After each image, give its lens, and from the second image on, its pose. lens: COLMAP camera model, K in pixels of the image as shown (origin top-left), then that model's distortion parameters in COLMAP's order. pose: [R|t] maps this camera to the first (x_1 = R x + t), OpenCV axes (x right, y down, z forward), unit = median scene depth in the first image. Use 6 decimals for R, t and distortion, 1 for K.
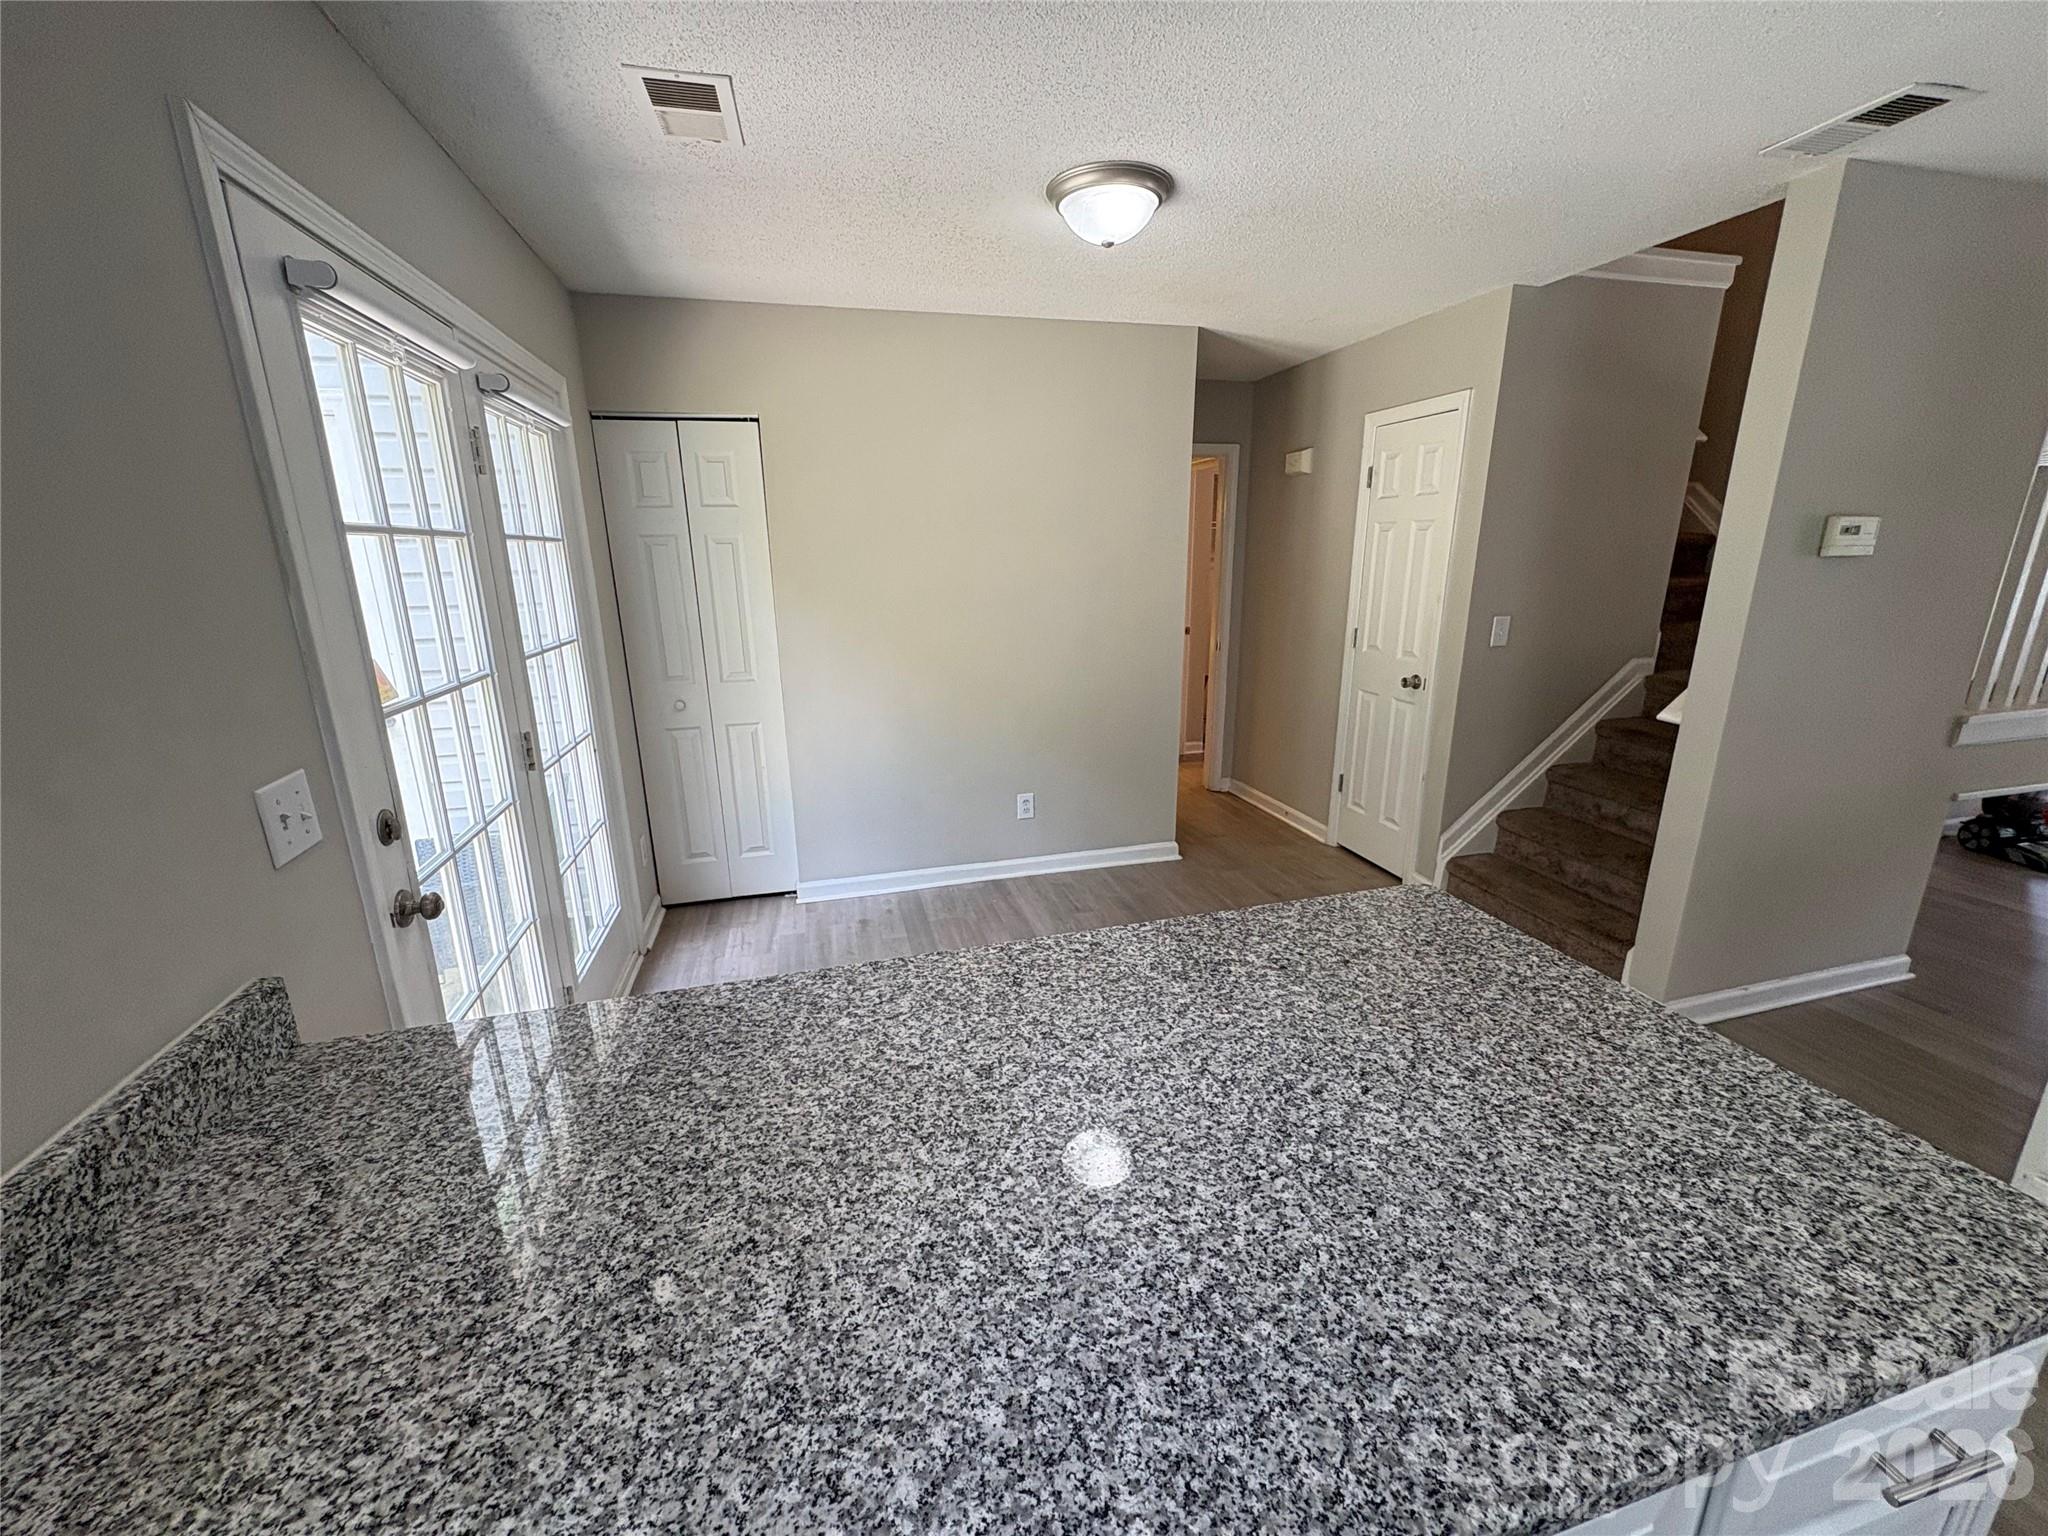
lens RADIAL K [[817.7, 0, 1026.2], [0, 817.7, 768.3], [0, 0, 1]] dist [0.002797, -0.000656]
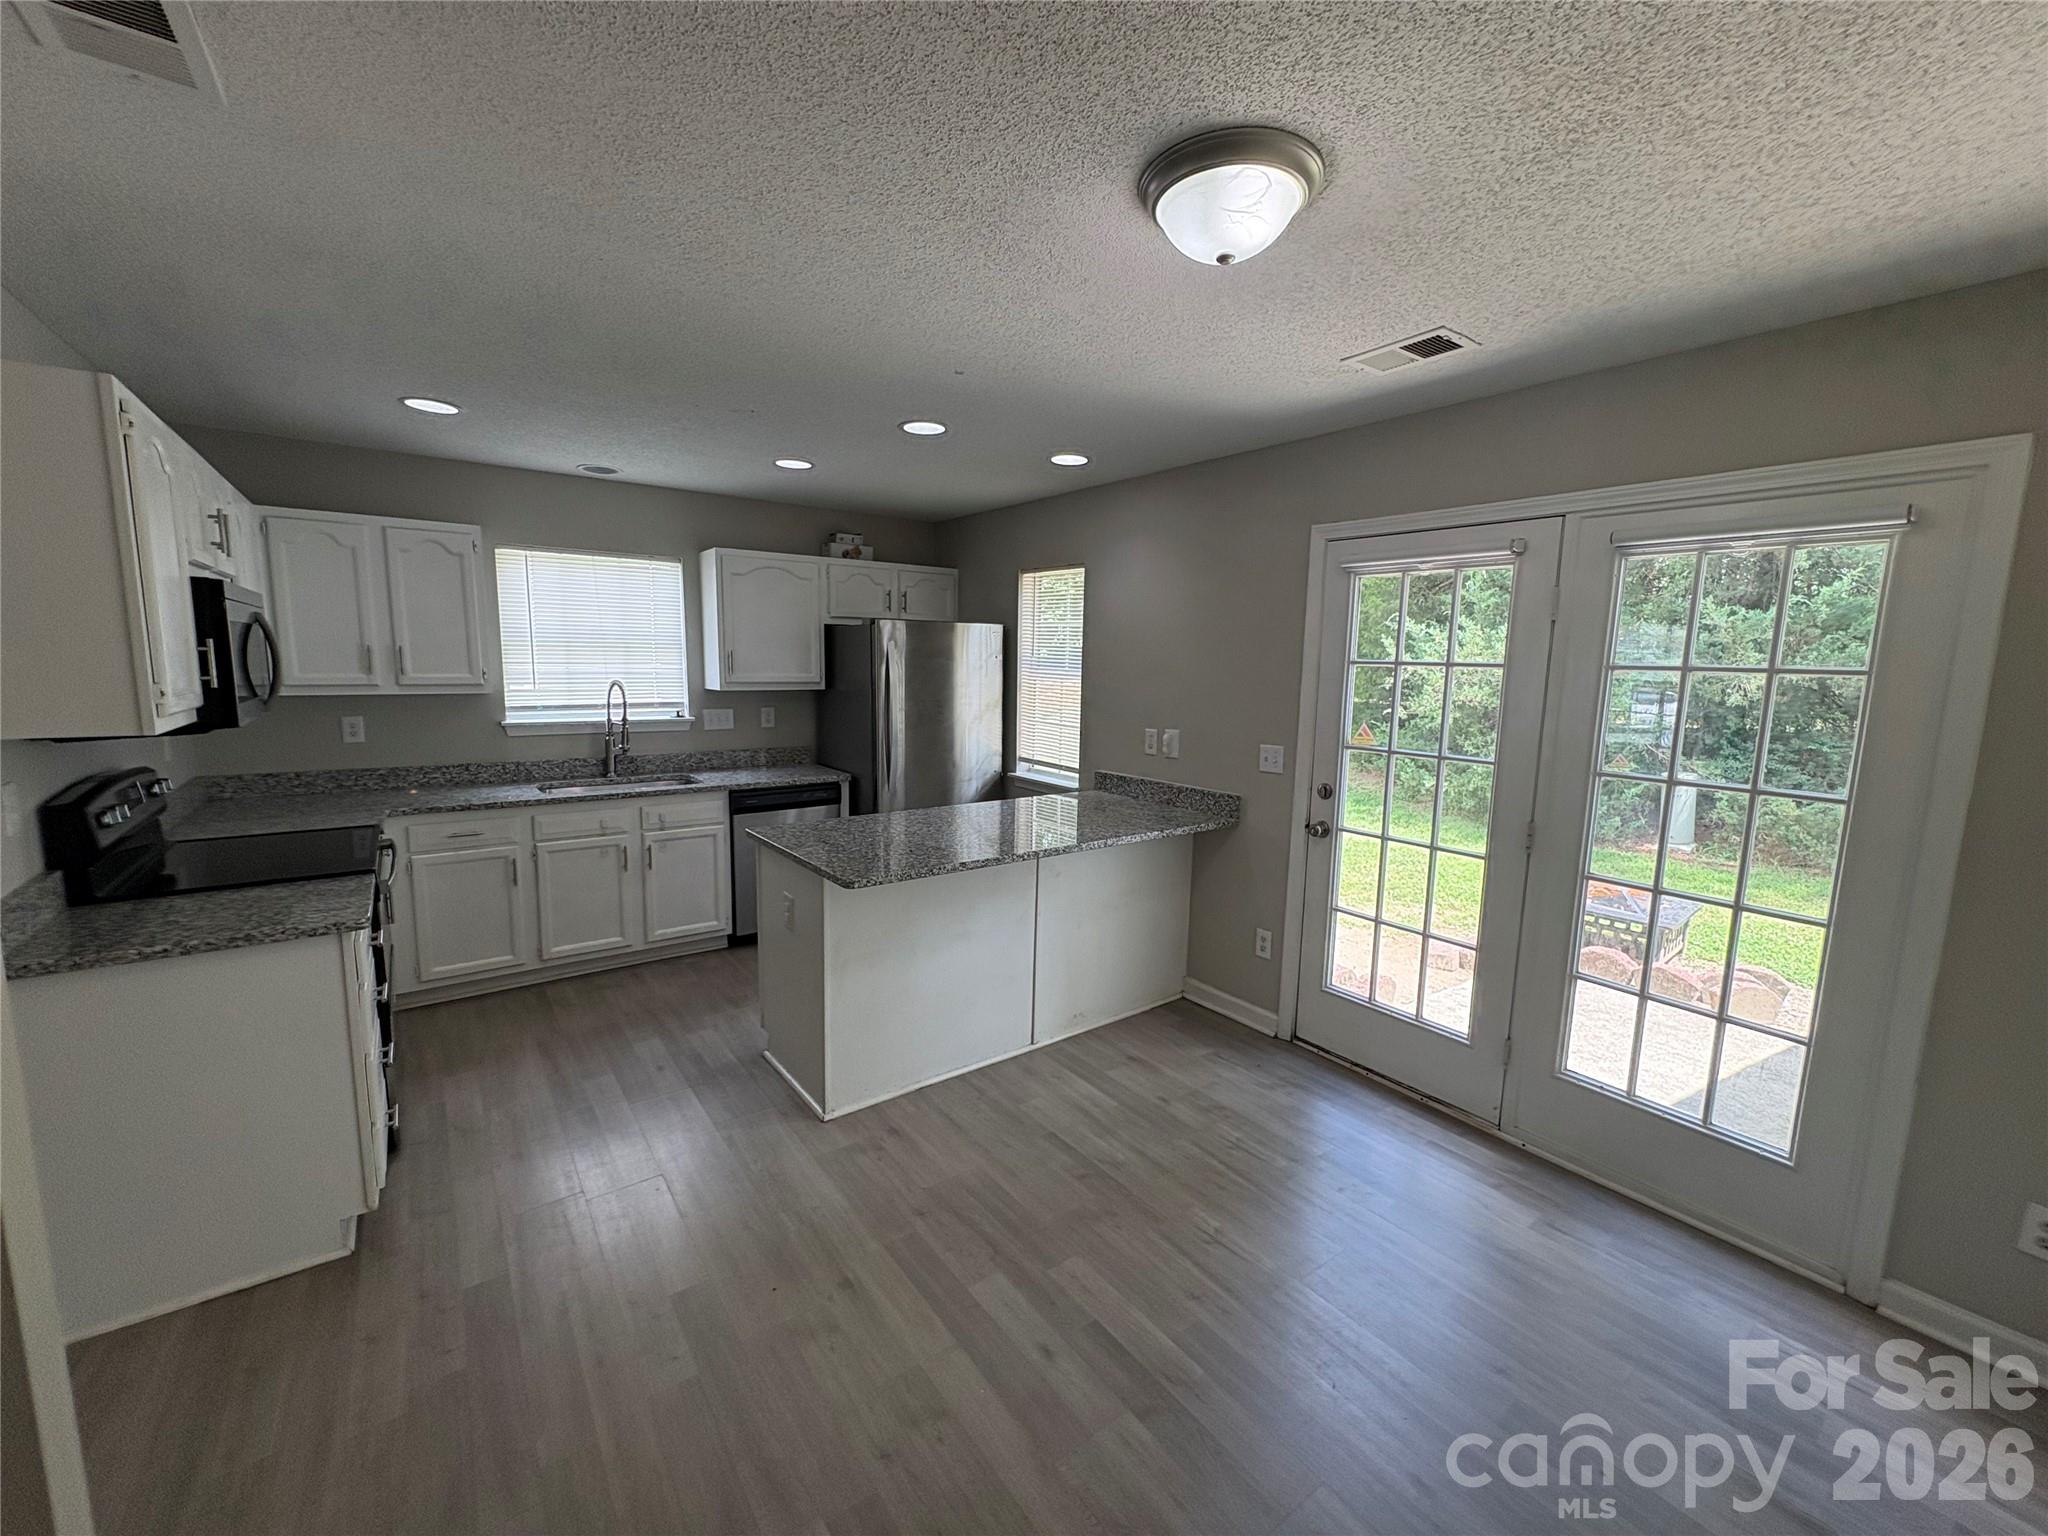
lens RADIAL K [[817.7, 0, 1017.2], [0, 817.7, 767.4], [0, 0, 1]] dist [0.002797, -0.000656]
pose [[-0.930409, 0.042133, -0.364093, 0.338017], [-0.104014, 0.922180, 0.372513, -0.302491], [0.351454, 0.384460, -0.853622, 1.066359]]
